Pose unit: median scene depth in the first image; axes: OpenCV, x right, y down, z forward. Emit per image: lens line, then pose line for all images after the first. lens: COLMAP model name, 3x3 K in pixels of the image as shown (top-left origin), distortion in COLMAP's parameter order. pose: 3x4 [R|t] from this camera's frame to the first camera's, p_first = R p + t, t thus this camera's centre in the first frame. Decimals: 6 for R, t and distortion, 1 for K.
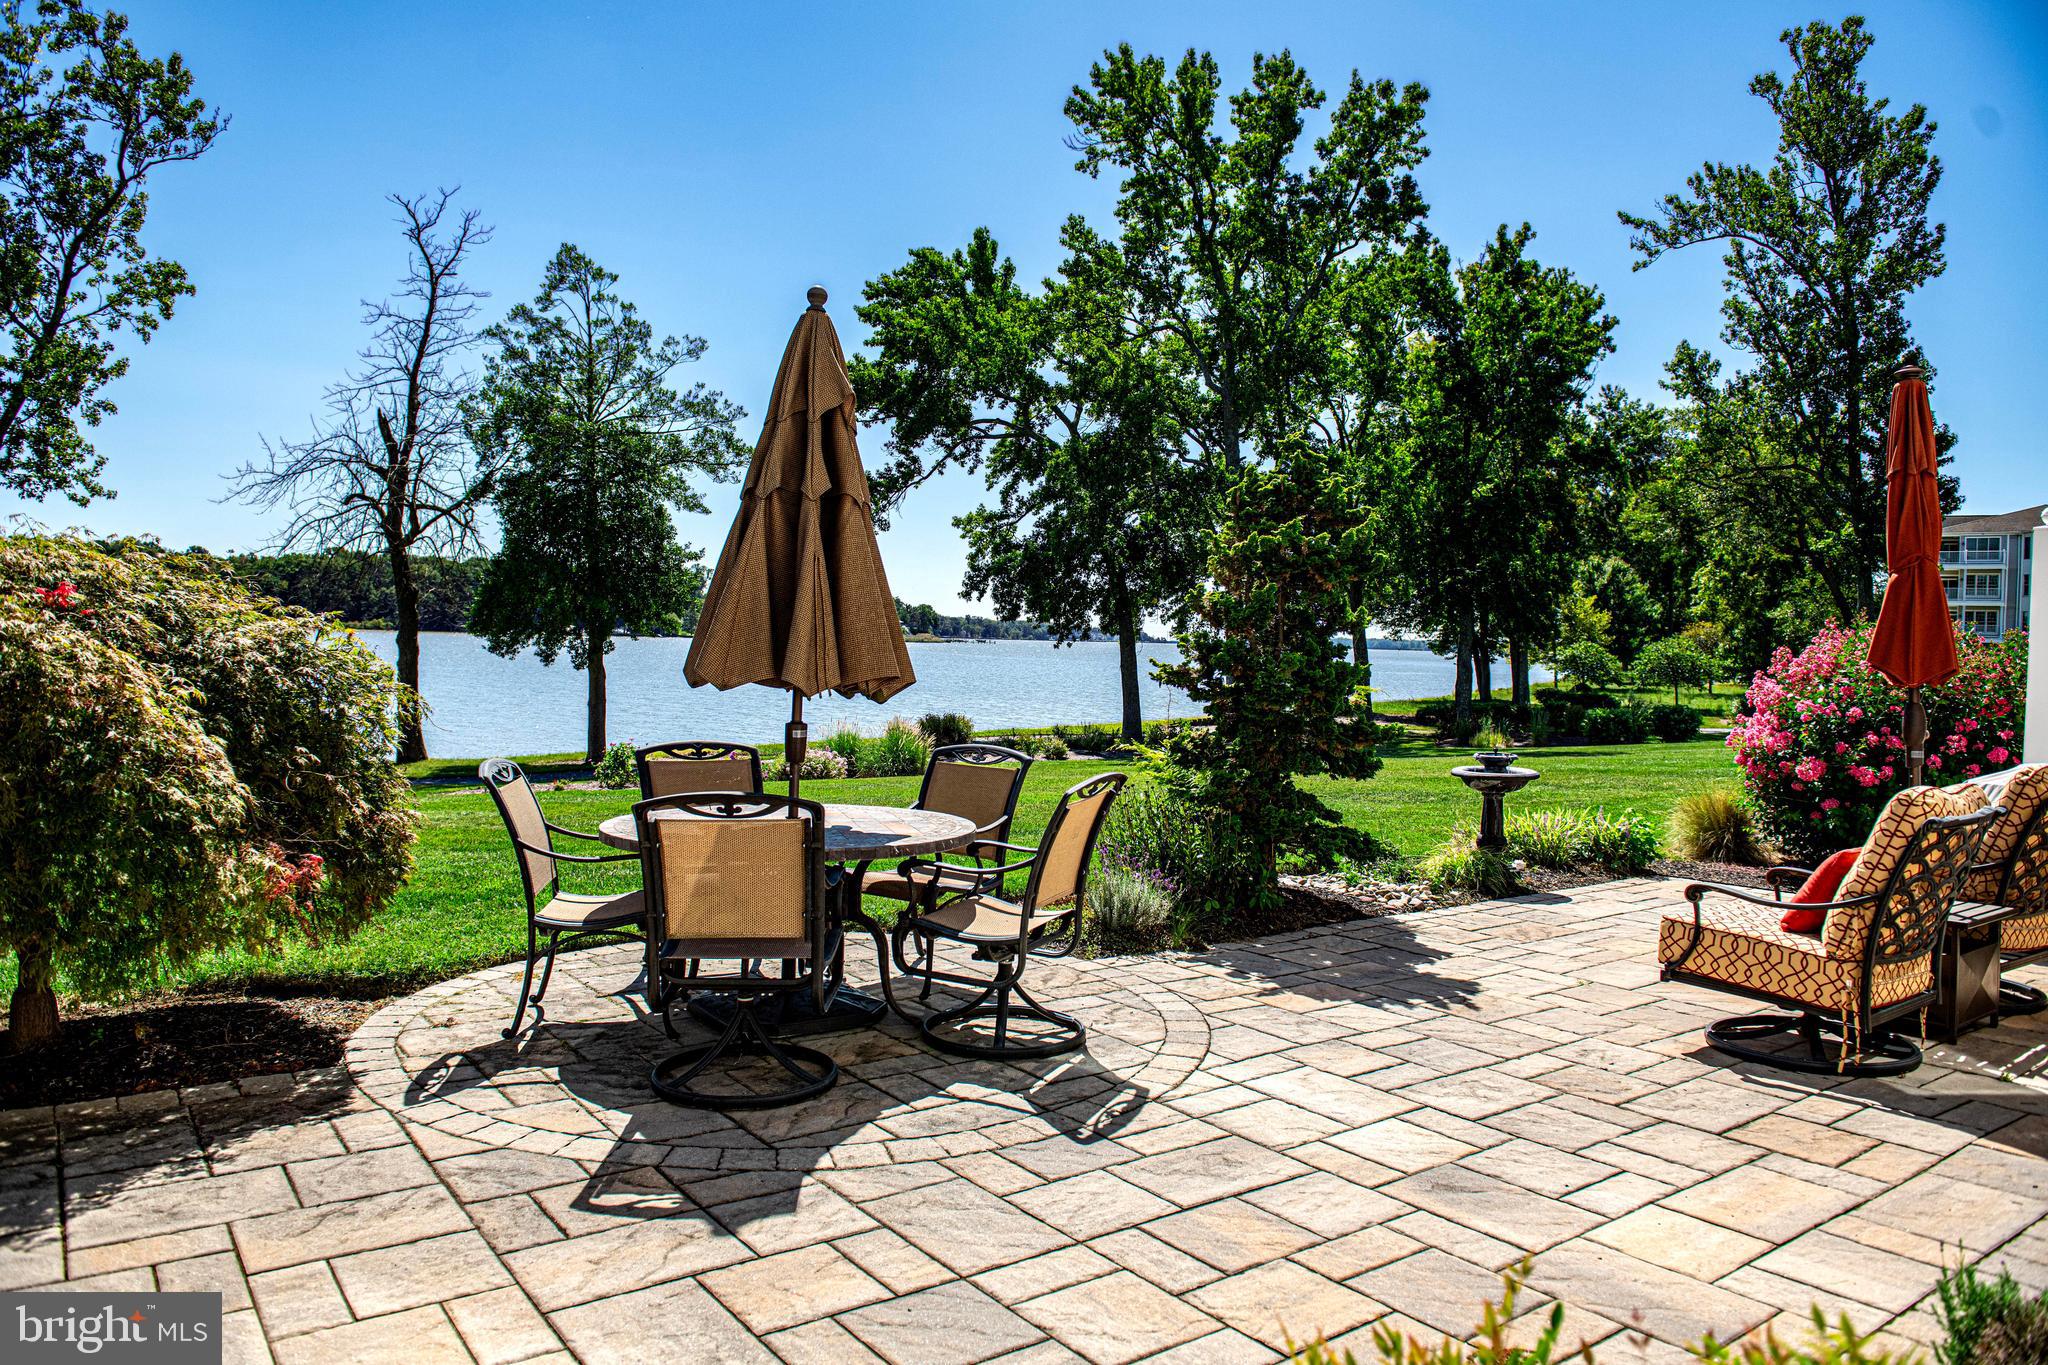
lens RADIAL K [[1400.1, 0, 1028.6], [0, 1400.1, 693.4], [0, 0, 1]] dist [-0.061728, 0.006367]
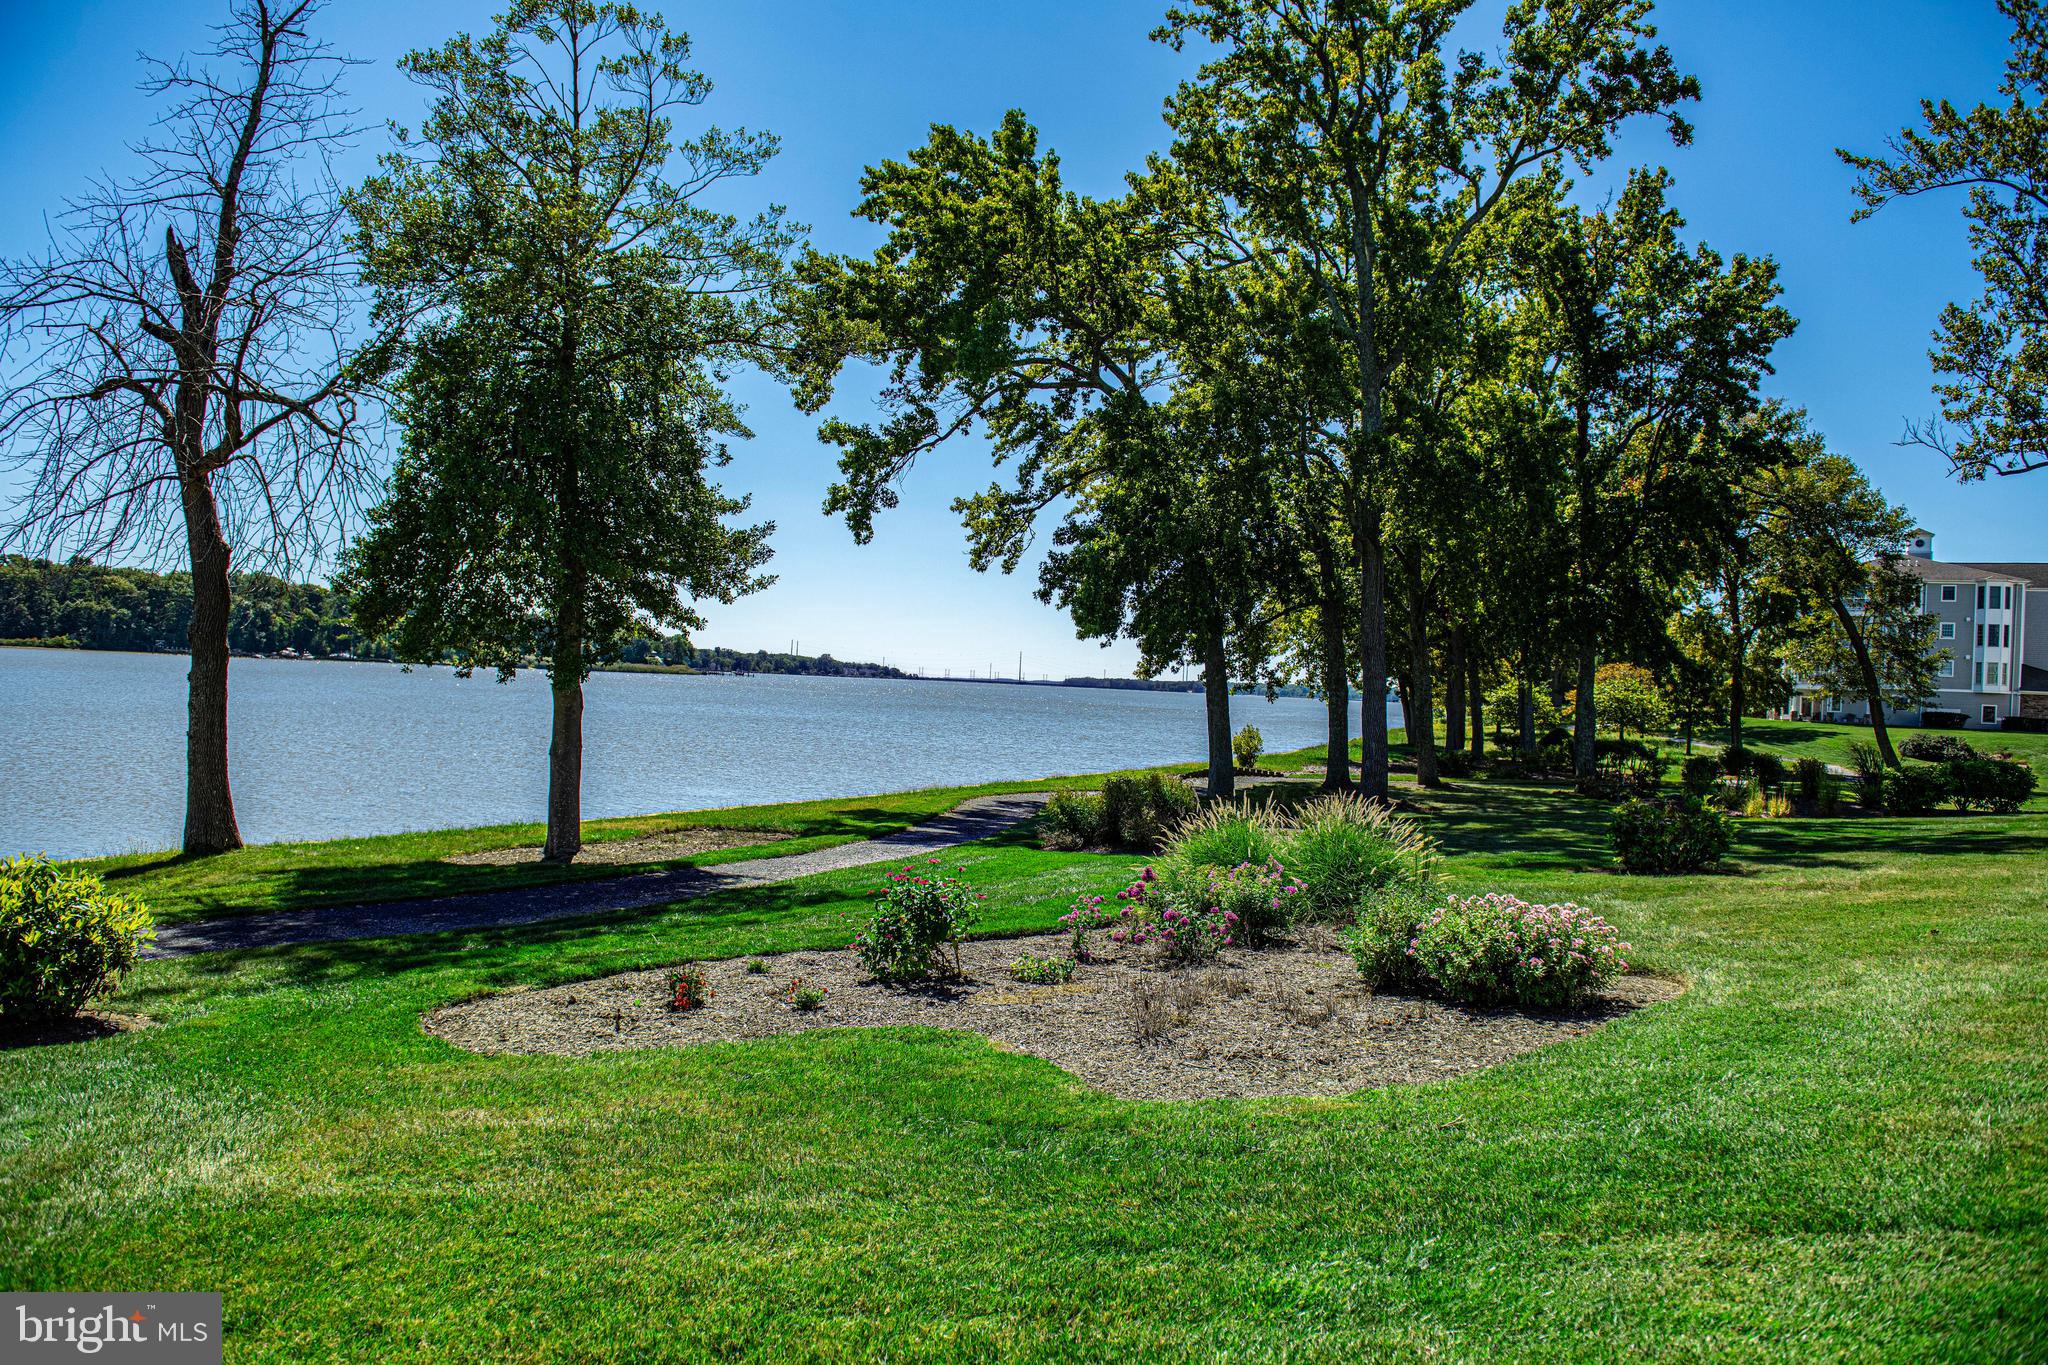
lens RADIAL K [[1400.1, 0, 1016.7], [0, 1400.1, 677.3], [0, 0, 1]] dist [-0.061728, 0.006367]
pose [[0.984783, 0.016401, 0.173012, -0.214443], [-0.009871, 0.999208, -0.038537, -0.003480], [-0.173507, 0.036243, 0.984166, 0.382358]]
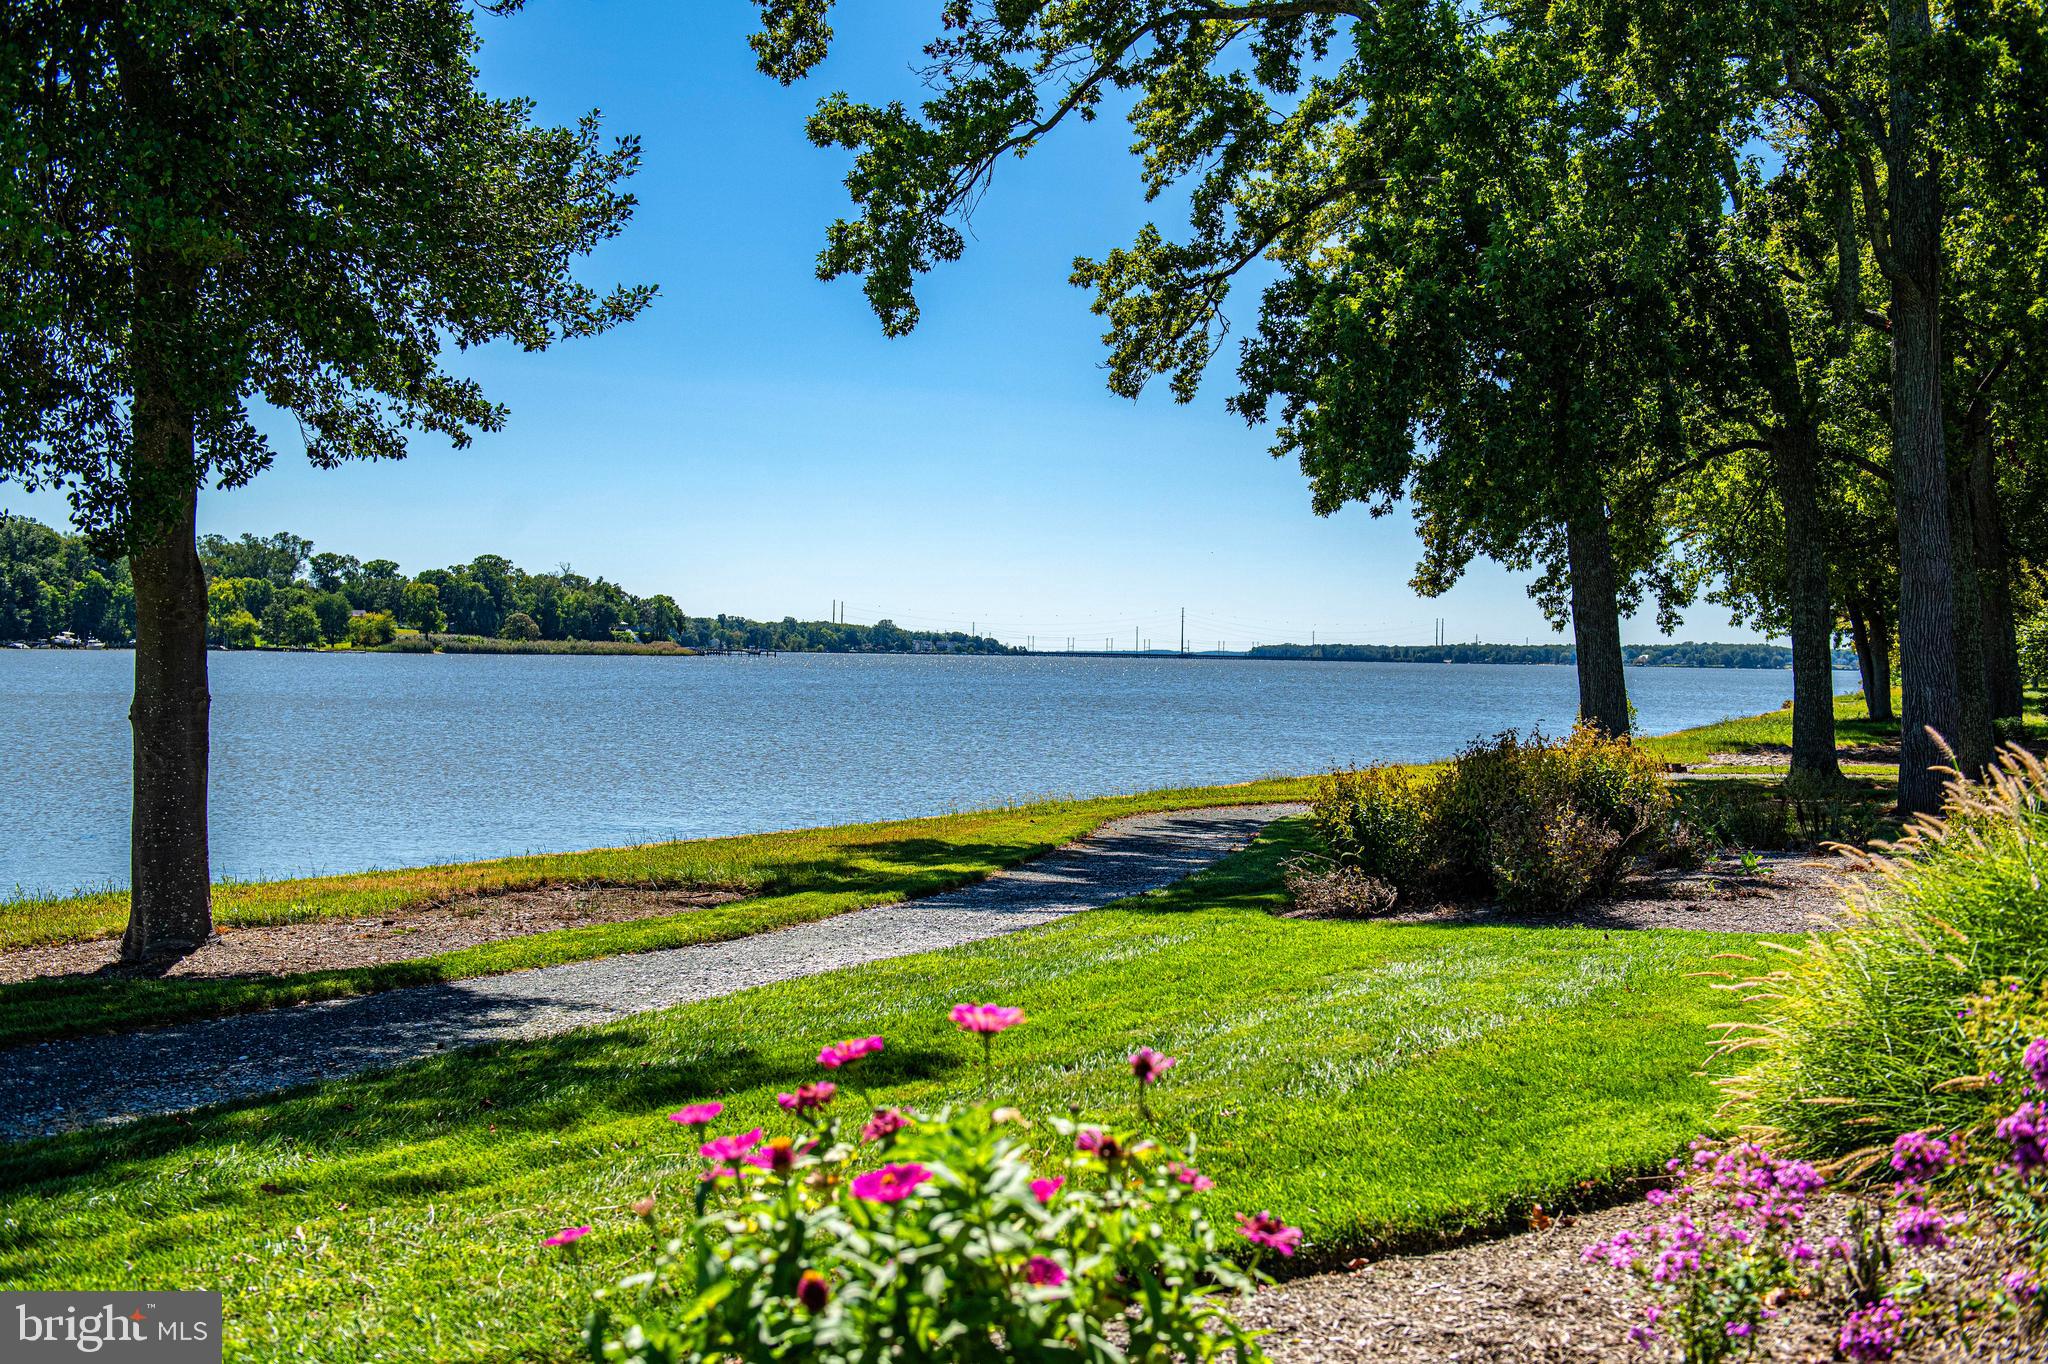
lens RADIAL K [[2128.0, 0, 1006.1], [0, 2128.0, 687.6], [0, 0, 1]] dist [0.034335, 0.000000]
pose [[0.995528, -0.013435, 0.093509, -0.188622], [0.015529, 0.999644, -0.021698, 0.012225], [-0.093184, 0.023053, 0.995382, 0.580984]]
